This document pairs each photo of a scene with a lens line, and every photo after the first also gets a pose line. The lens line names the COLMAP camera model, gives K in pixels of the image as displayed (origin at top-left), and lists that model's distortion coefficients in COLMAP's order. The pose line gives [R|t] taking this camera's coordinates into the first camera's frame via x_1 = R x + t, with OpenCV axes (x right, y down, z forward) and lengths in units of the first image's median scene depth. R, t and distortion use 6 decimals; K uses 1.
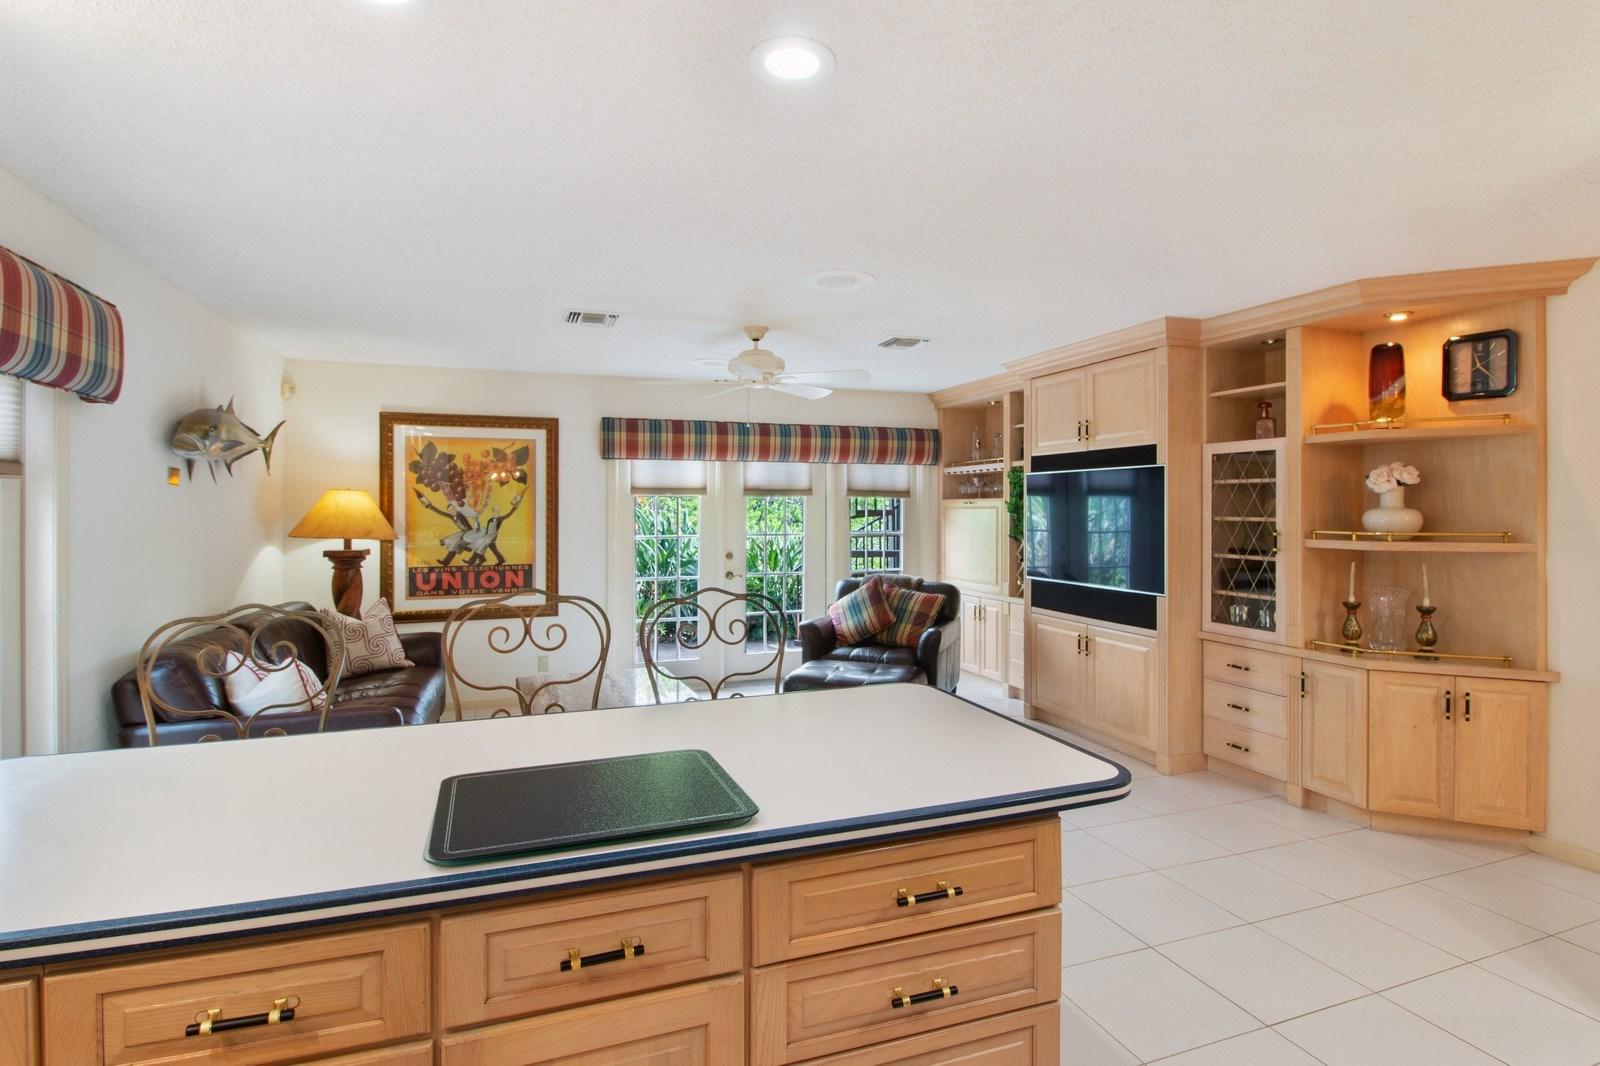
lens RADIAL K [[838.0, 0, 795.7], [0, 838.0, 502.0], [0, 0, 1]] dist [0.004020, -0.005783]
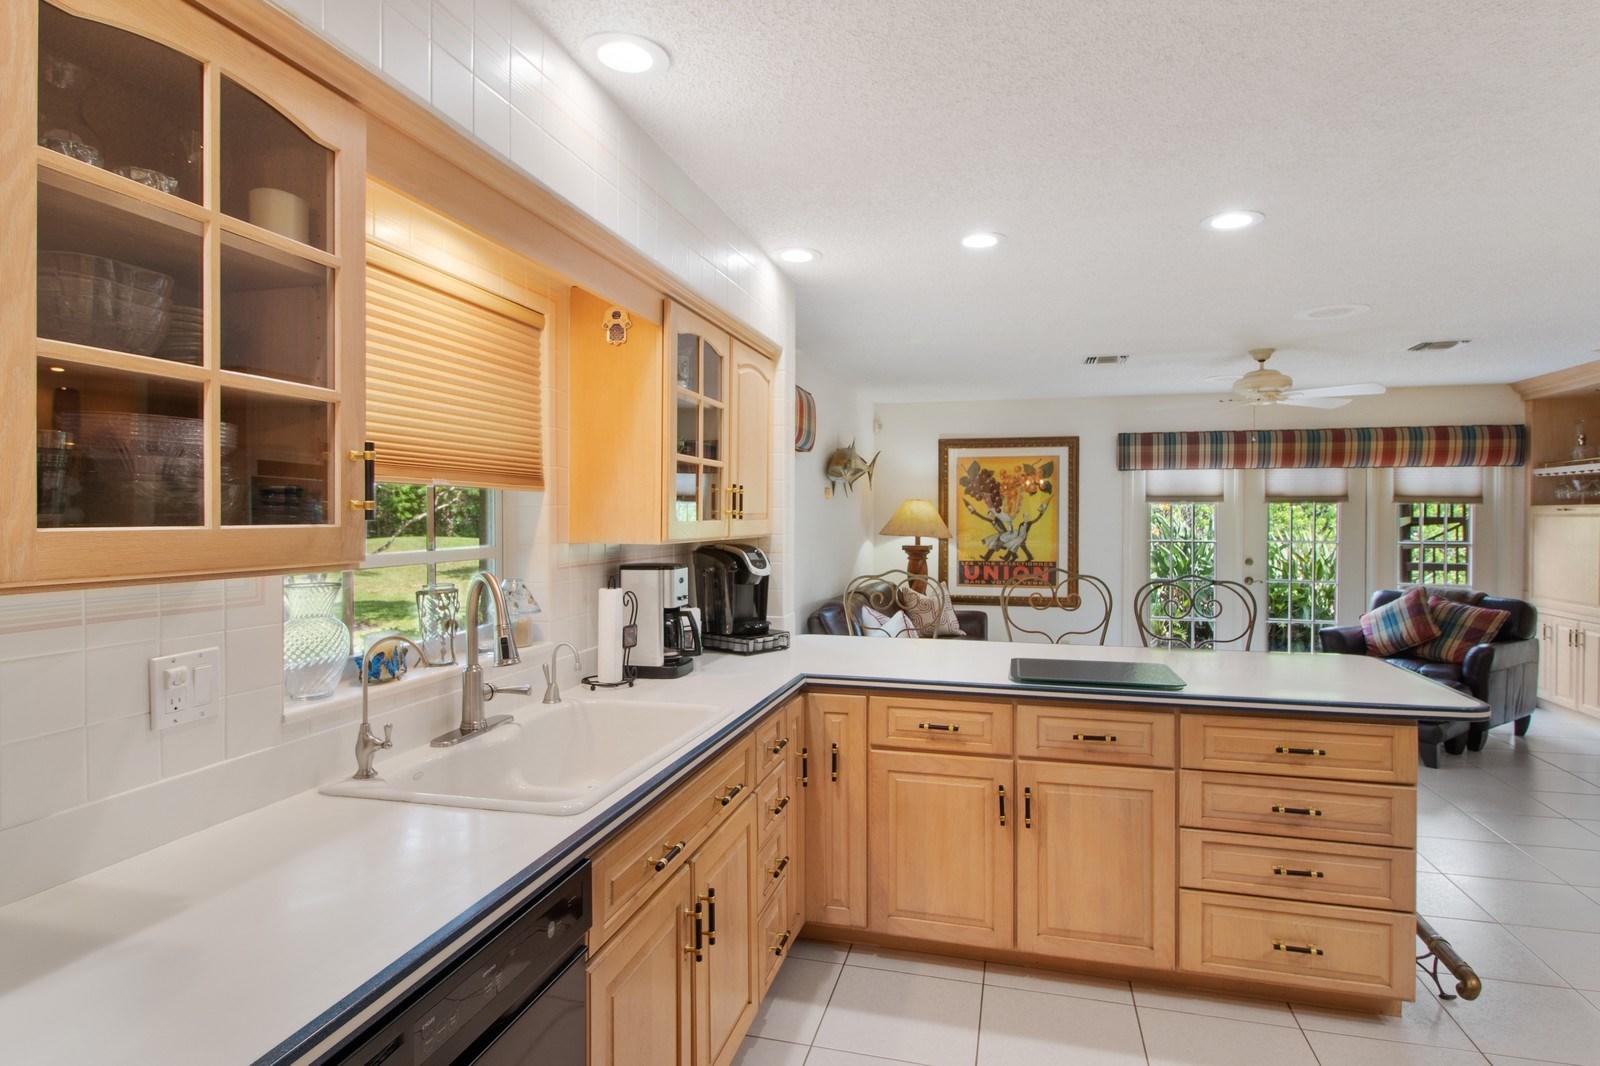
lens RADIAL K [[851.1, 0, 792.6], [0, 851.1, 521.4], [0, 0, 1]] dist [-0.003099, -0.002096]
pose [[0.823601, 0.007981, -0.567114, 0.059722], [0.001198, 0.999874, 0.015811, -0.001906], [0.567169, -0.013701, 0.823488, -0.197855]]
